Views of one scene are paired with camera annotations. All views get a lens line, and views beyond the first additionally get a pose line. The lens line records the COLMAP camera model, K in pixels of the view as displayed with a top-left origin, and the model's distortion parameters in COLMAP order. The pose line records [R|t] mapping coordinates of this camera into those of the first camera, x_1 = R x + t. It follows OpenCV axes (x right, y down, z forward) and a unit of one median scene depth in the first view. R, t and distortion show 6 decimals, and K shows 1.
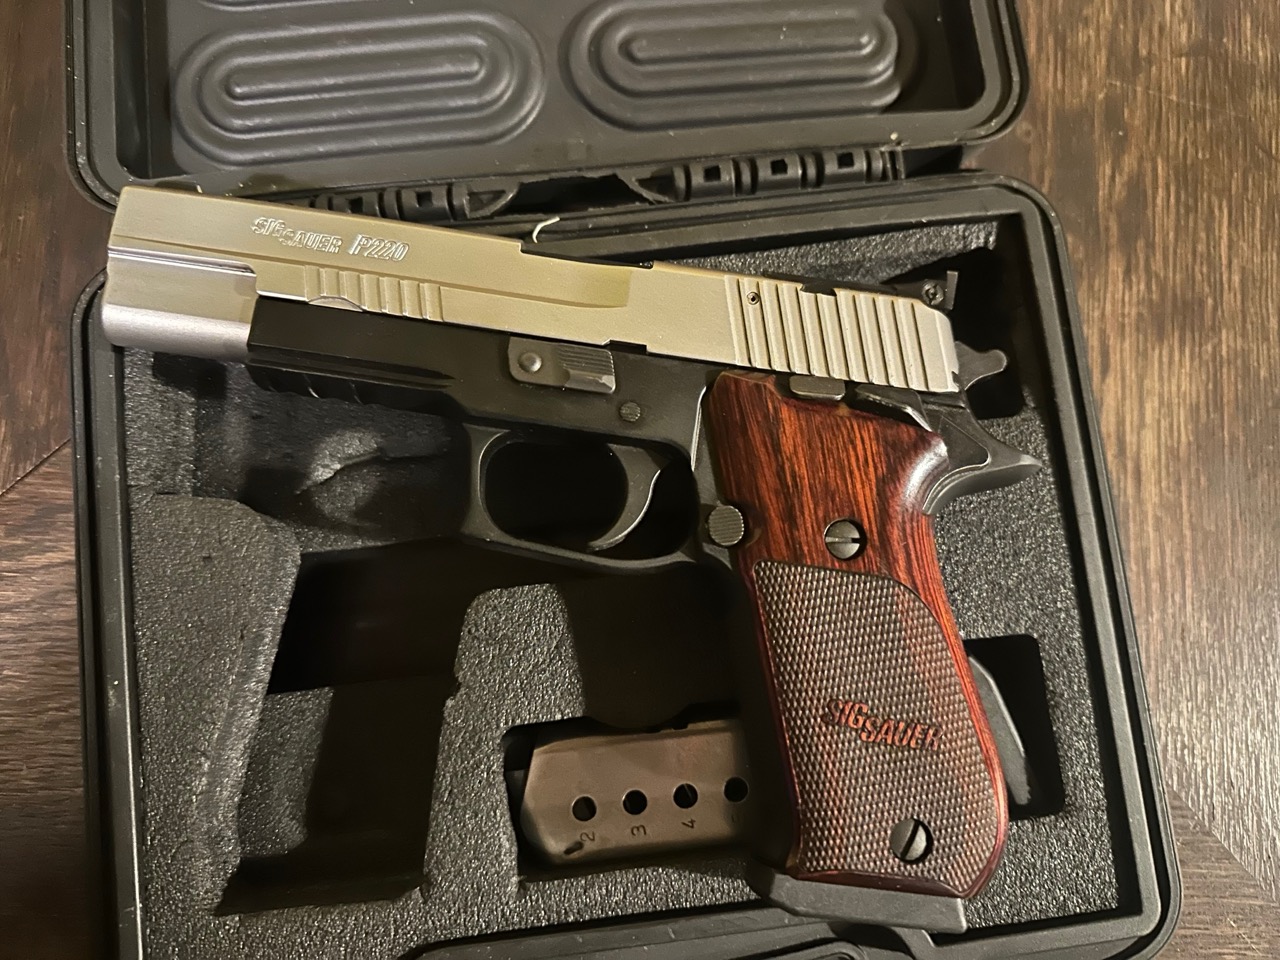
lens RADIAL K [[915.8, 0, 673.7], [0, 915.8, 480.8], [0, 0, 1]] dist [-0.062208, 0.012797]
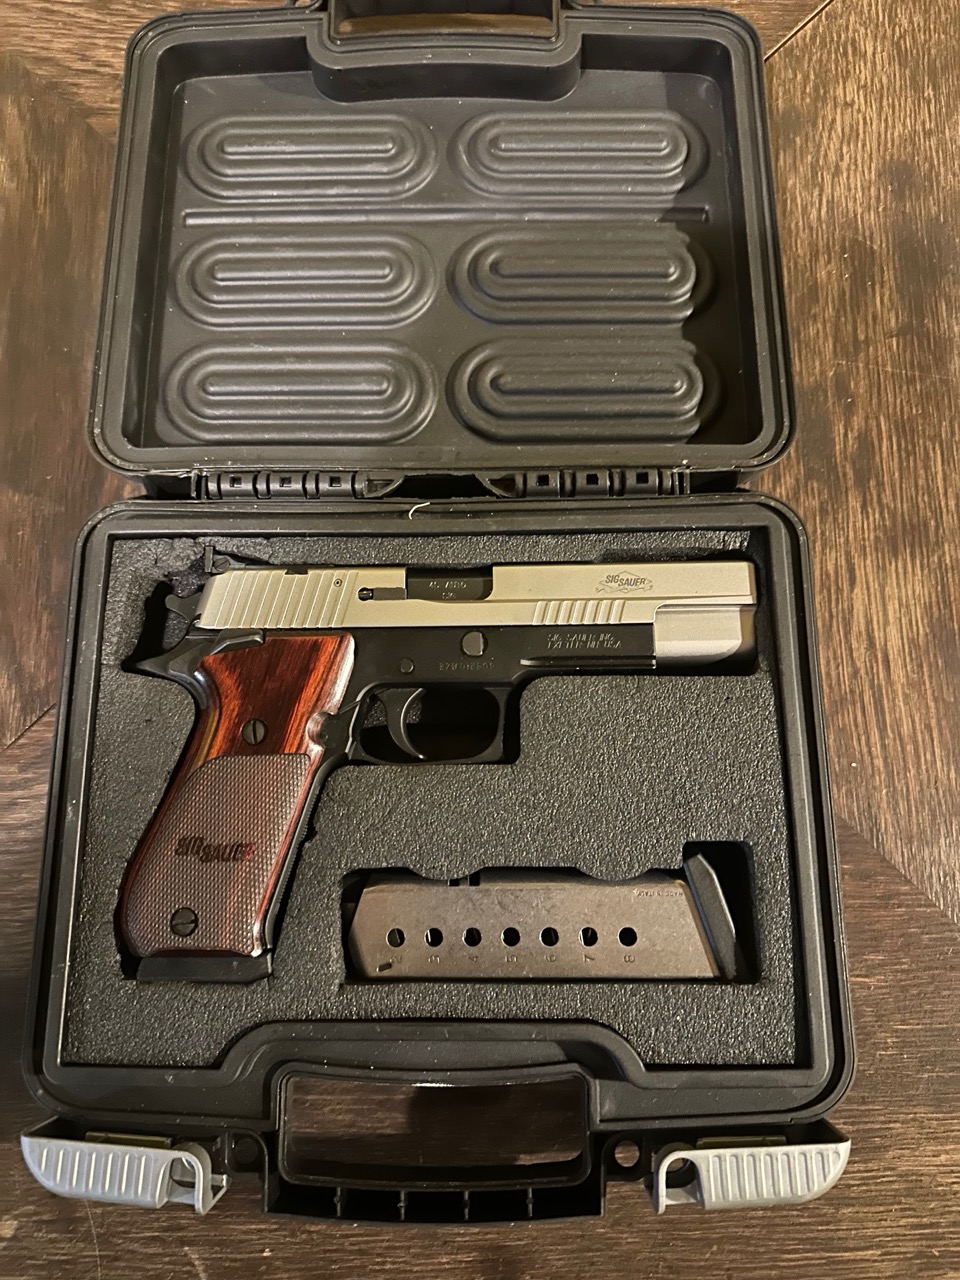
lens RADIAL K [[915.8, 0, 480.0], [0, 915.8, 640.0], [0, 0, 1]] dist [-0.062208, 0.012797]
pose [[0.990576, 0.093709, -0.099885, 0.115716], [-0.105201, 0.987570, -0.116786, 0.074483], [0.087699, 0.126193, 0.988121, -0.356730]]
